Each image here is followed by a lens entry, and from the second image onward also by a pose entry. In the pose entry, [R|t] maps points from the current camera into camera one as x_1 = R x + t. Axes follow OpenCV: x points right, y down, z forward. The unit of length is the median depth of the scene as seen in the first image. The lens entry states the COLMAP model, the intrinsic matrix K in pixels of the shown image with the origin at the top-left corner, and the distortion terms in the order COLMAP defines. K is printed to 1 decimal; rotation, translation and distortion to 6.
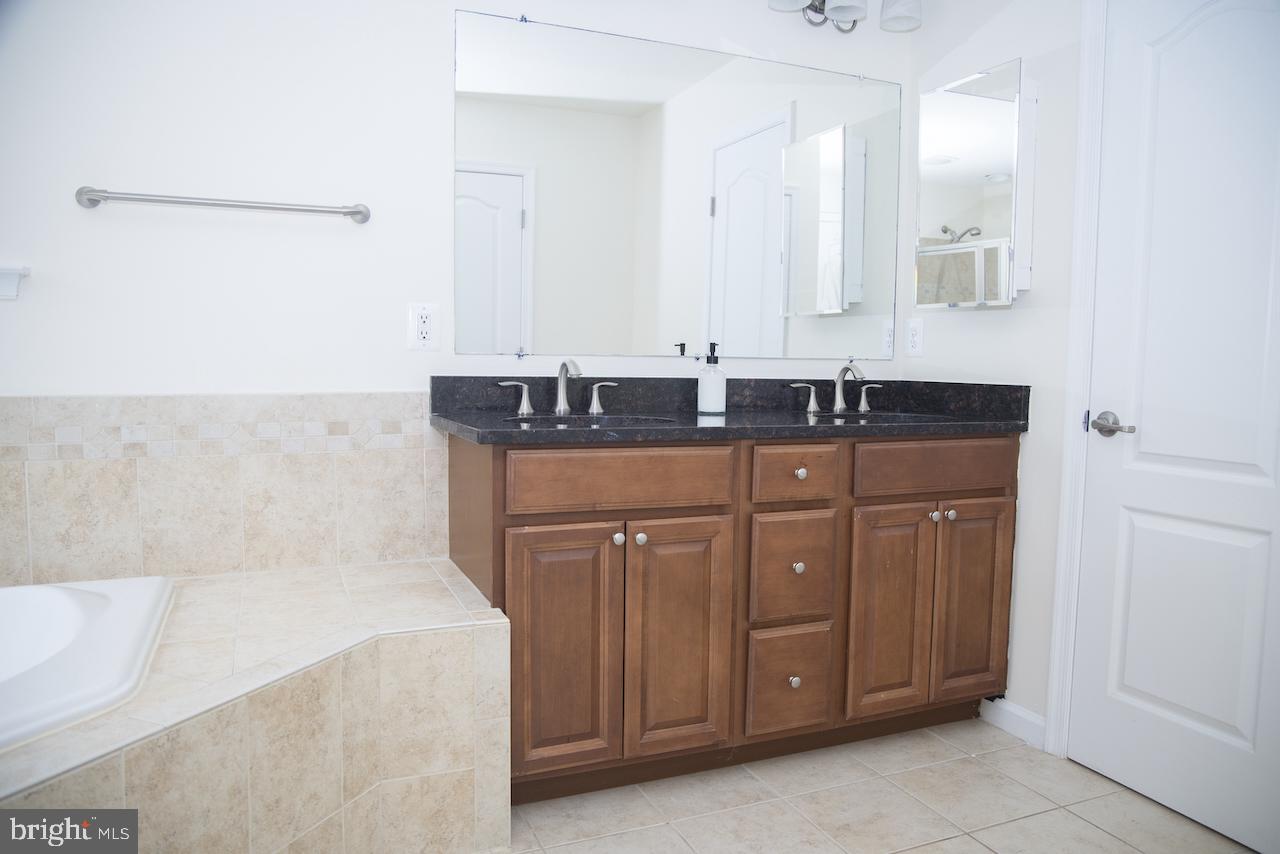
lens RADIAL K [[895.6, 0, 640.0], [0, 895.6, 427.0], [0, 0, 1]] dist [-0.001288, 0.000099]
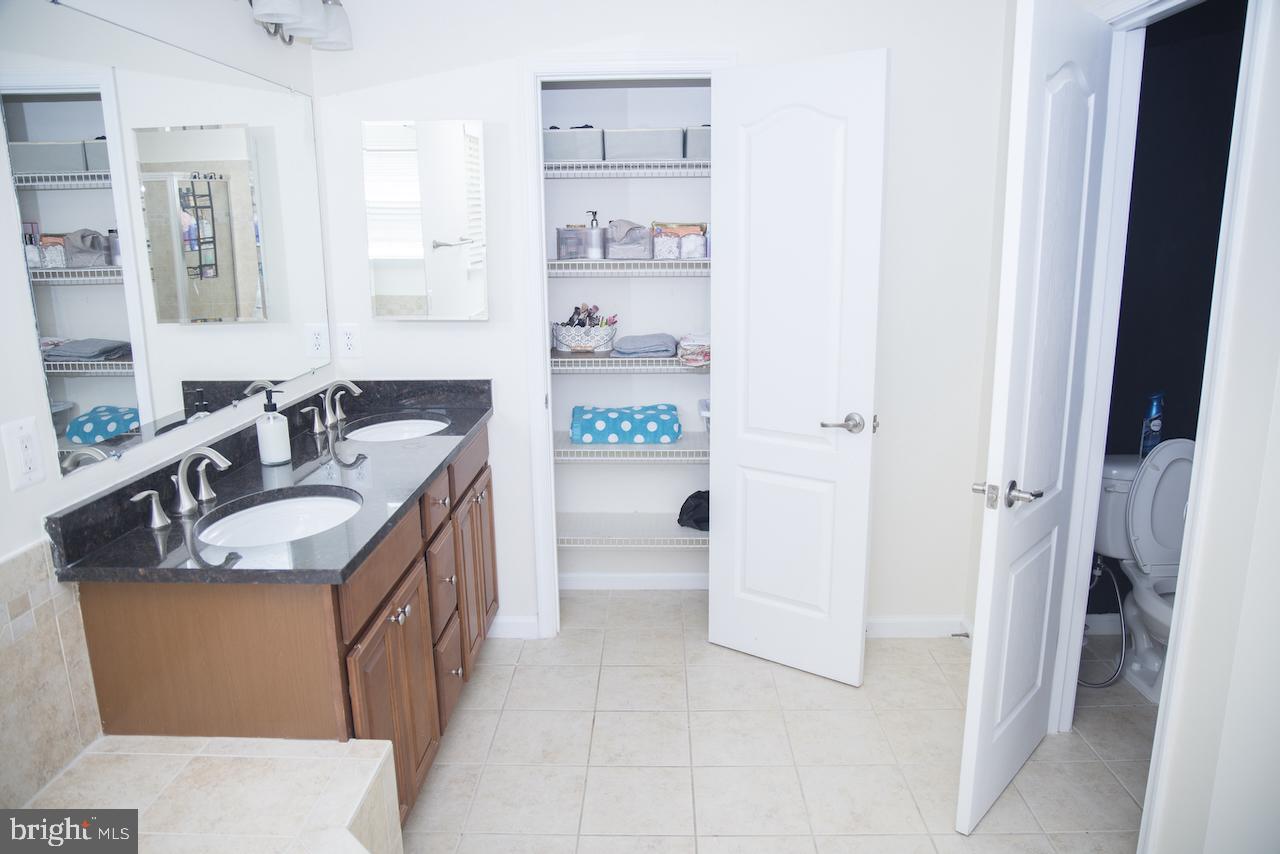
lens RADIAL K [[945.0, 0, 640.0], [0, 945.0, 427.0], [0, 0, 1]] dist [-0.002979, -0.000169]
pose [[0.397226, -0.224860, 0.889747, -0.693905], [0.075794, 0.974244, 0.212376, -0.250032], [-0.914586, -0.016924, 0.404038, 0.257747]]
